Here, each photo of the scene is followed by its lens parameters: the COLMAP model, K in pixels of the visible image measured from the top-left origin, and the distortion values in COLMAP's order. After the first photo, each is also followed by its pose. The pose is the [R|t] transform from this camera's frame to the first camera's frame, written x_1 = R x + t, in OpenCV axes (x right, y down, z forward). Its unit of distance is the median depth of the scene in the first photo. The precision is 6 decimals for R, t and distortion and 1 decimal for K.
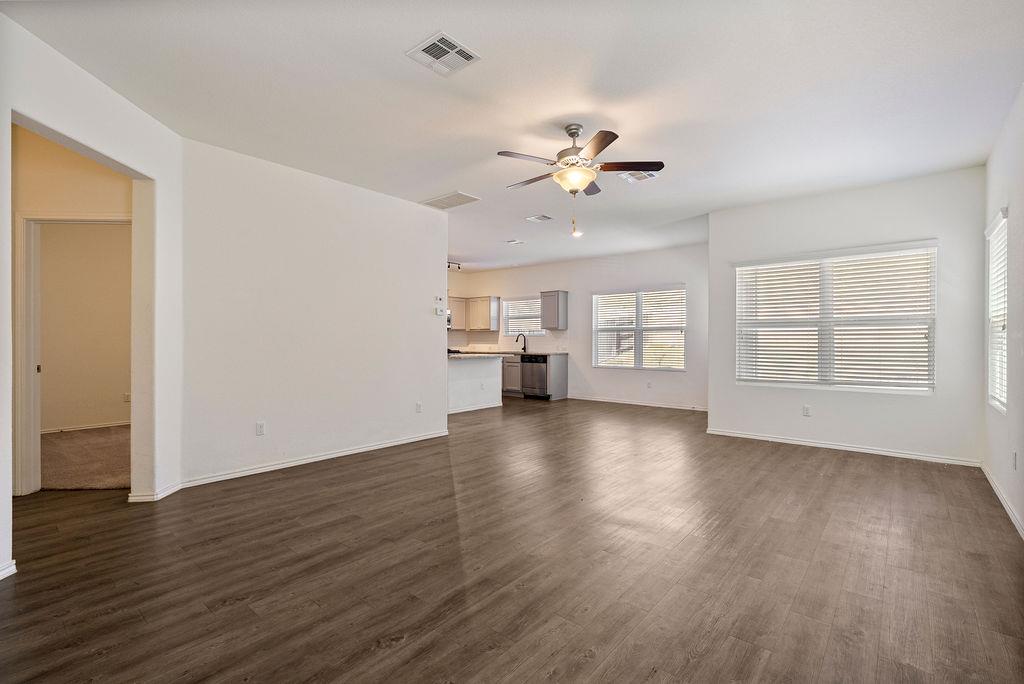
lens RADIAL K [[463.4, 0, 509.5], [0, 463.4, 339.0], [0, 0, 1]] dist [-0.001059, -0.000129]
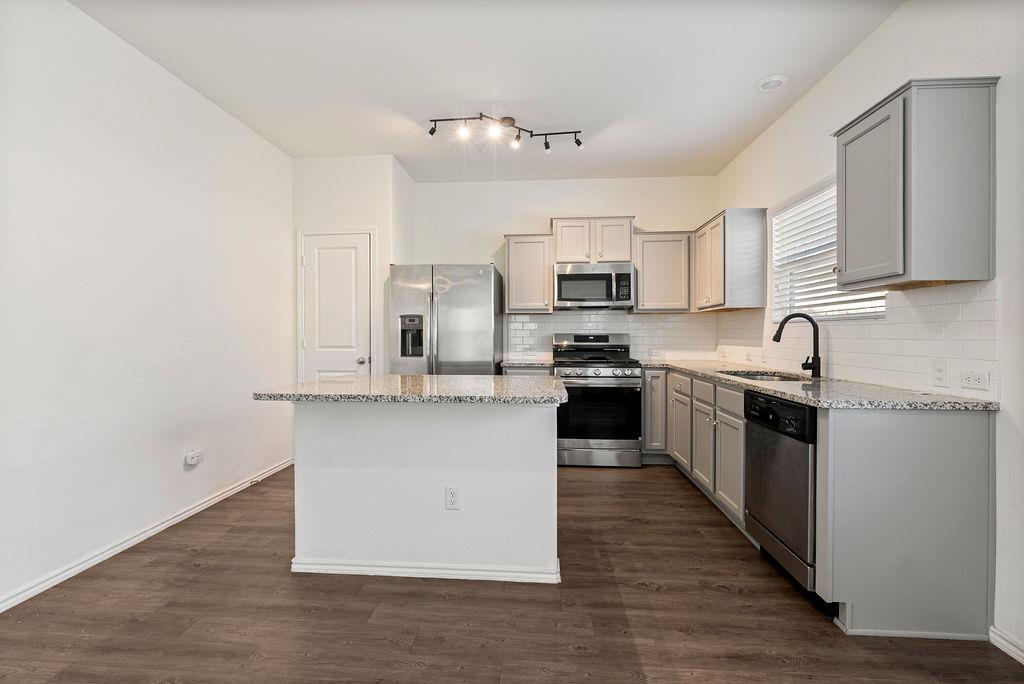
lens RADIAL K [[463.4, 0, 509.5], [0, 463.4, 339.0], [0, 0, 1]] dist [-0.001059, -0.000129]
pose [[0.583692, -0.000337, -0.811975, 0.163802], [0.012304, 0.999889, 0.008430, -0.000160], [0.811882, -0.014911, 0.583632, 0.732535]]
